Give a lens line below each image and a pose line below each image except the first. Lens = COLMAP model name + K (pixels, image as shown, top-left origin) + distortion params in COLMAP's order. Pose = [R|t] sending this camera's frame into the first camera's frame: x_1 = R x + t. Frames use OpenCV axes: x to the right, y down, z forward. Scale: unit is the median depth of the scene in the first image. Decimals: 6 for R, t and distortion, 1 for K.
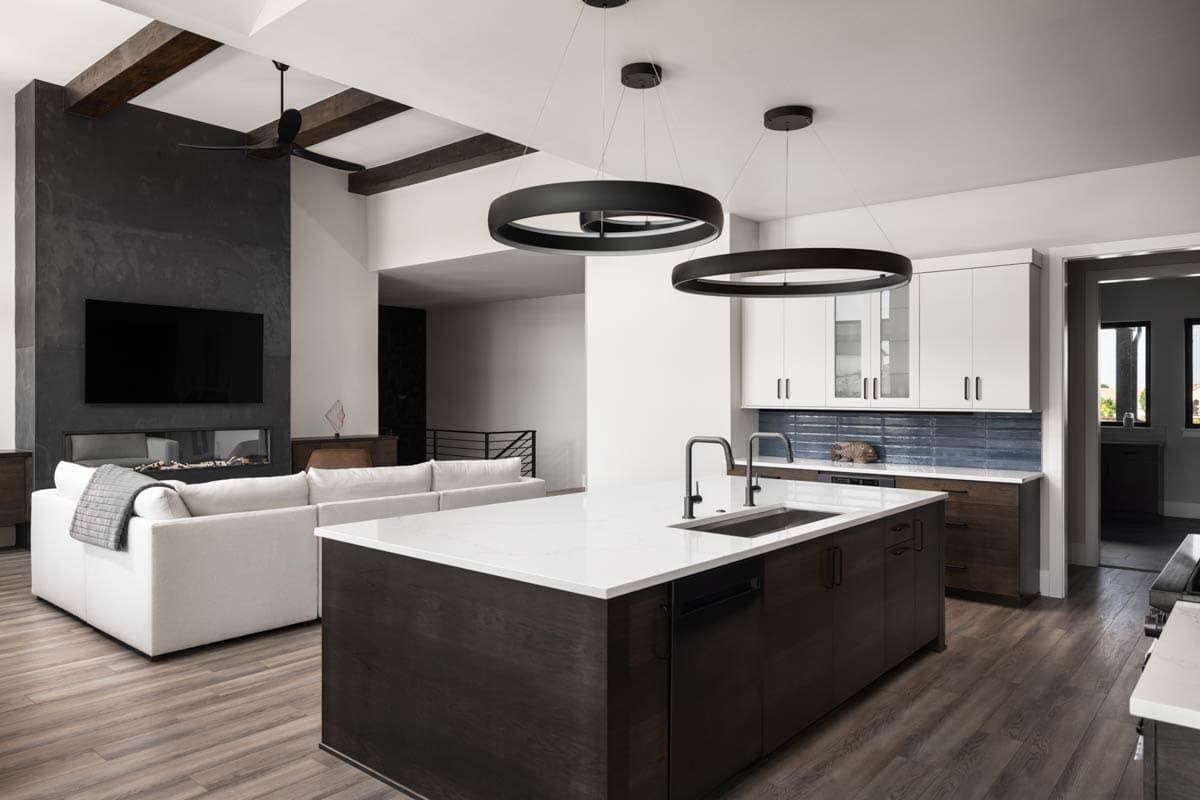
lens RADIAL K [[802.2, 0, 604.7], [0, 802.2, 402.3], [0, 0, 1]] dist [-0.006302, -0.000097]
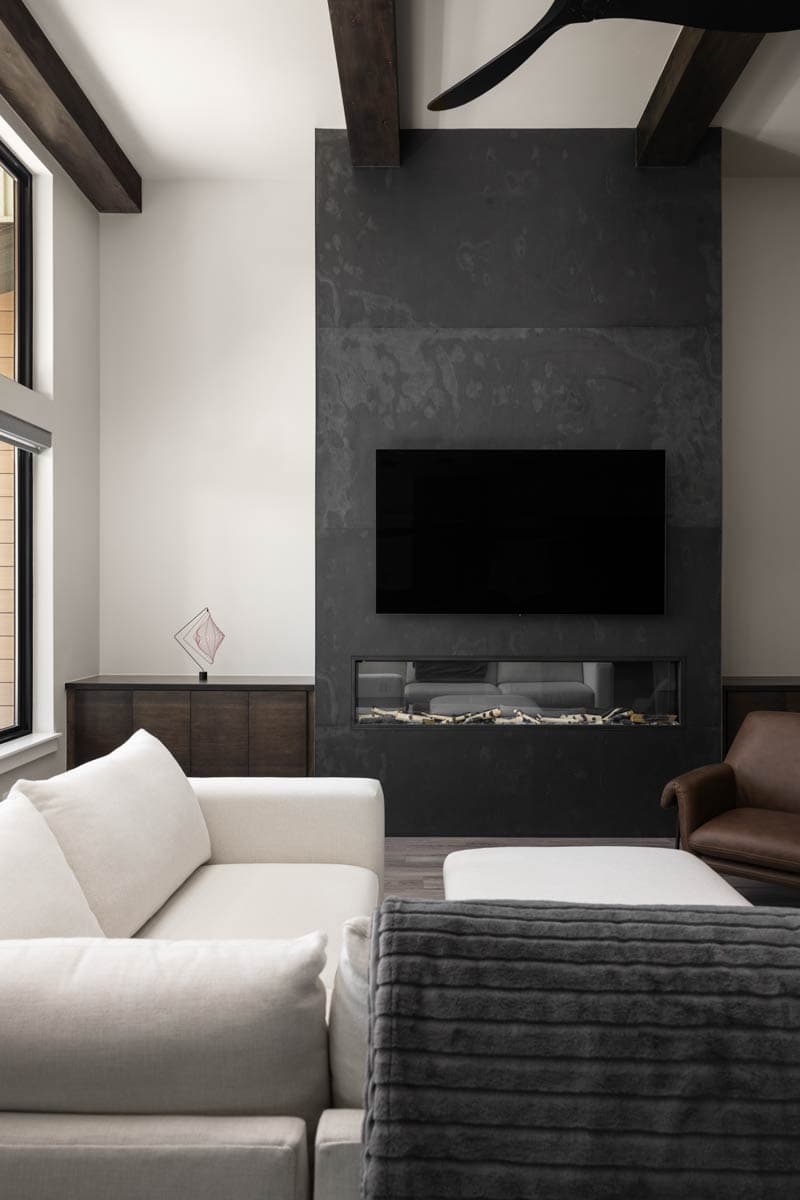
lens RADIAL K [[802.2, 0, 402.5], [0, 802.2, 602.5], [0, 0, 1]] dist [-0.006302, -0.000097]
pose [[0.635112, 0.000845, -0.772419, -0.135549], [-0.006037, 0.999974, -0.003870, -0.004722], [0.772396, 0.007121, 0.635101, 0.581882]]
